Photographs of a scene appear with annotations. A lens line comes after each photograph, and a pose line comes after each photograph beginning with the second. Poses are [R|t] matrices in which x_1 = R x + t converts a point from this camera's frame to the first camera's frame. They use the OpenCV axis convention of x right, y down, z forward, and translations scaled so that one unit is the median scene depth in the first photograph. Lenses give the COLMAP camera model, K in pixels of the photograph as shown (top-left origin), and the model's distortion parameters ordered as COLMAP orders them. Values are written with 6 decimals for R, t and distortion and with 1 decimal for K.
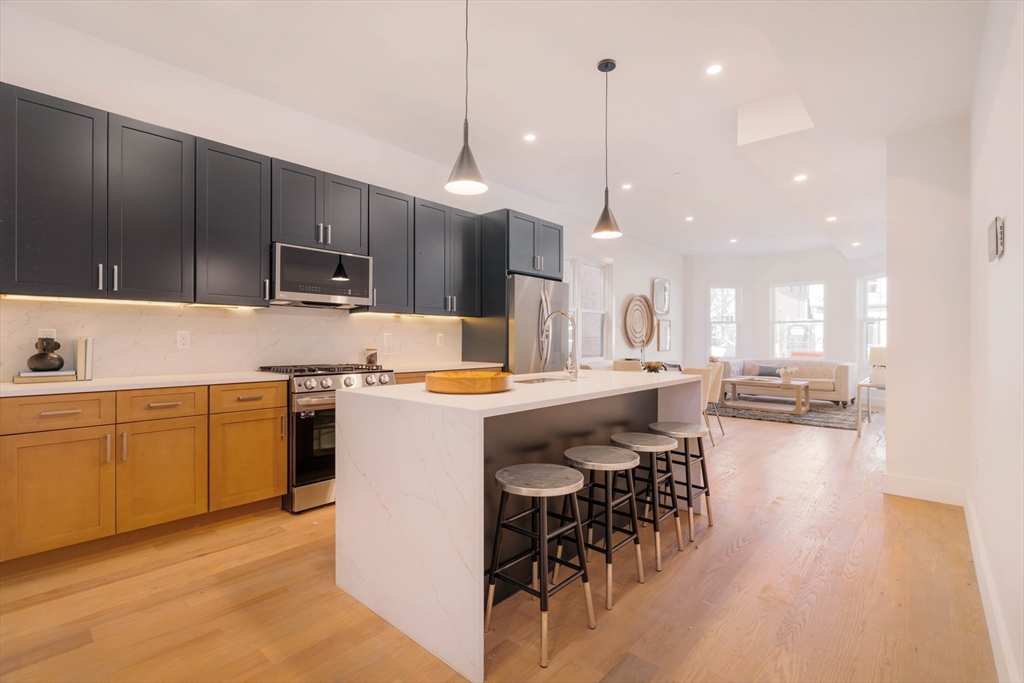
lens RADIAL K [[472.3, 0, 509.5], [0, 472.3, 335.8], [0, 0, 1]] dist [-0.005120, 0.000559]
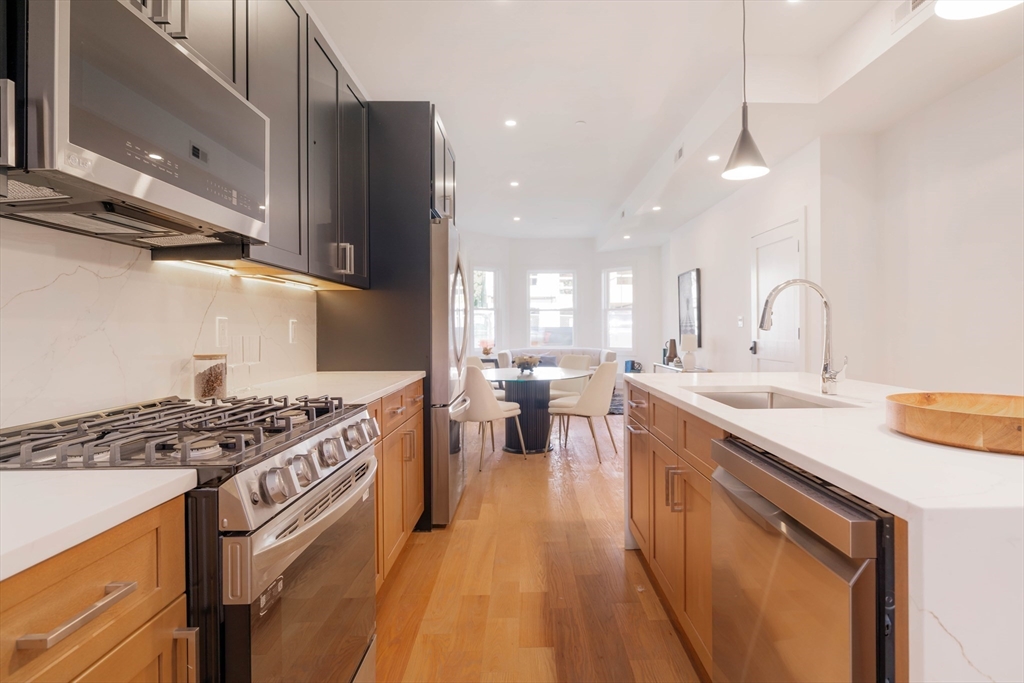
lens RADIAL K [[531.9, 0, 529.6], [0, 531.9, 324.6], [0, 0, 1]] dist [0.000132, 0.000384]
pose [[0.739899, -0.002110, 0.672715, -0.192896], [0.003339, 0.999994, -0.000535, 0.001786], [-0.672710, 0.002642, 0.739902, 0.240317]]
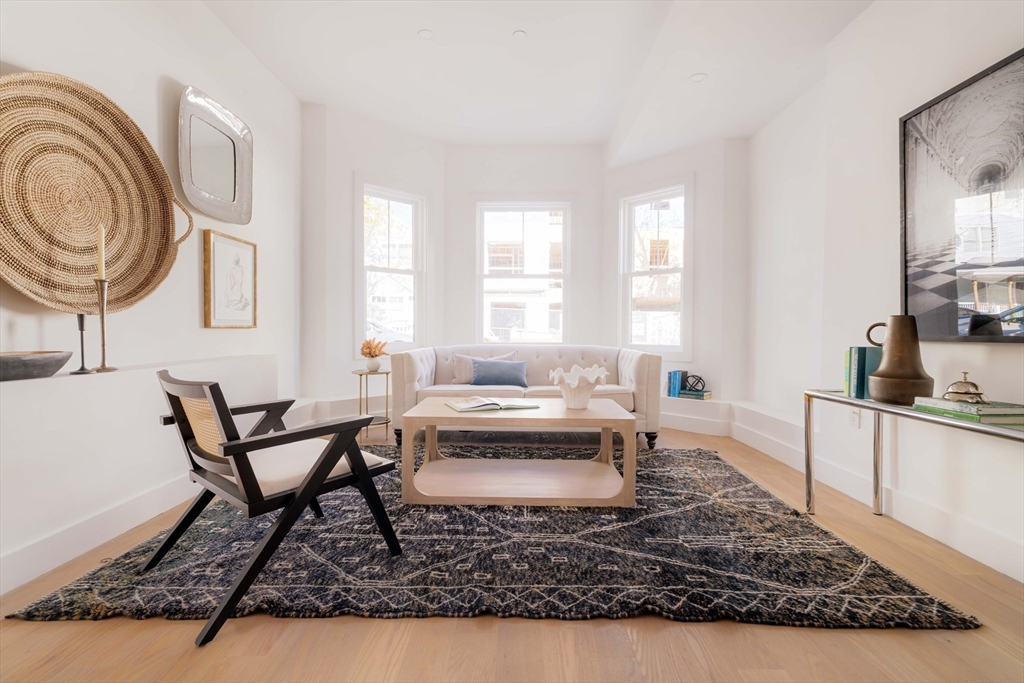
lens RADIAL K [[472.3, 0, 520.6], [0, 472.3, 335.6], [0, 0, 1]] dist [-0.005120, 0.000559]
pose [[0.747098, -0.011662, 0.664611, 0.285399], [-0.000416, 0.999838, 0.018011, 0.033649], [-0.664714, -0.013733, 0.746972, 0.678471]]
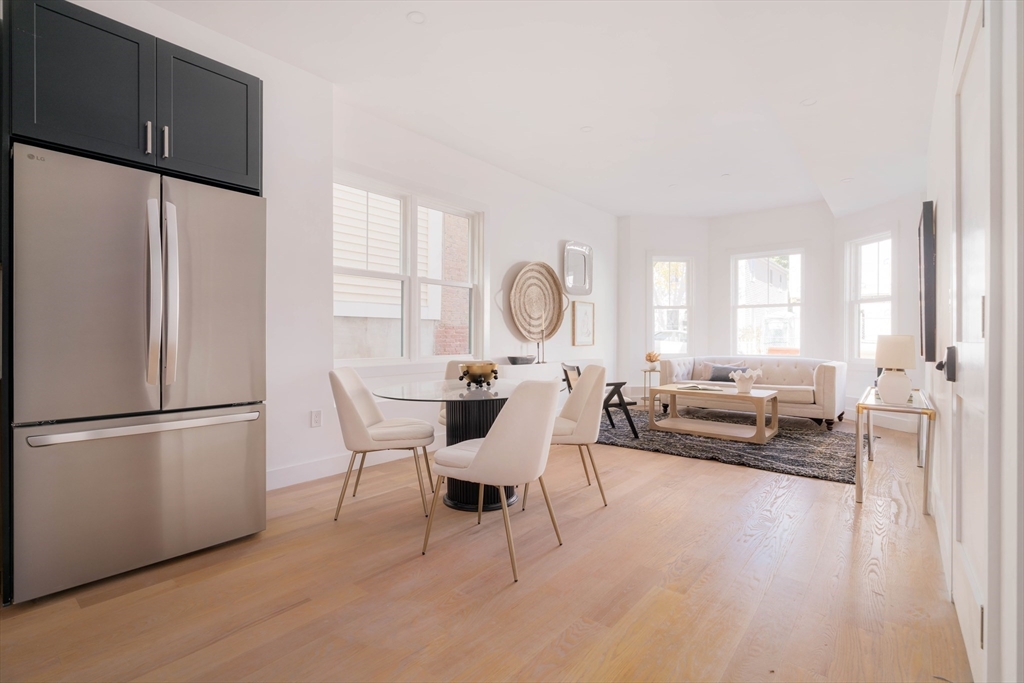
lens RADIAL K [[472.3, 0, 522.7], [0, 472.3, 339.7], [0, 0, 1]] dist [-0.005120, 0.000559]
pose [[0.998892, -0.001428, 0.047046, 0.224407], [0.000884, 0.999932, 0.011586, 0.015931], [-0.047059, -0.011531, 0.998826, 0.324520]]
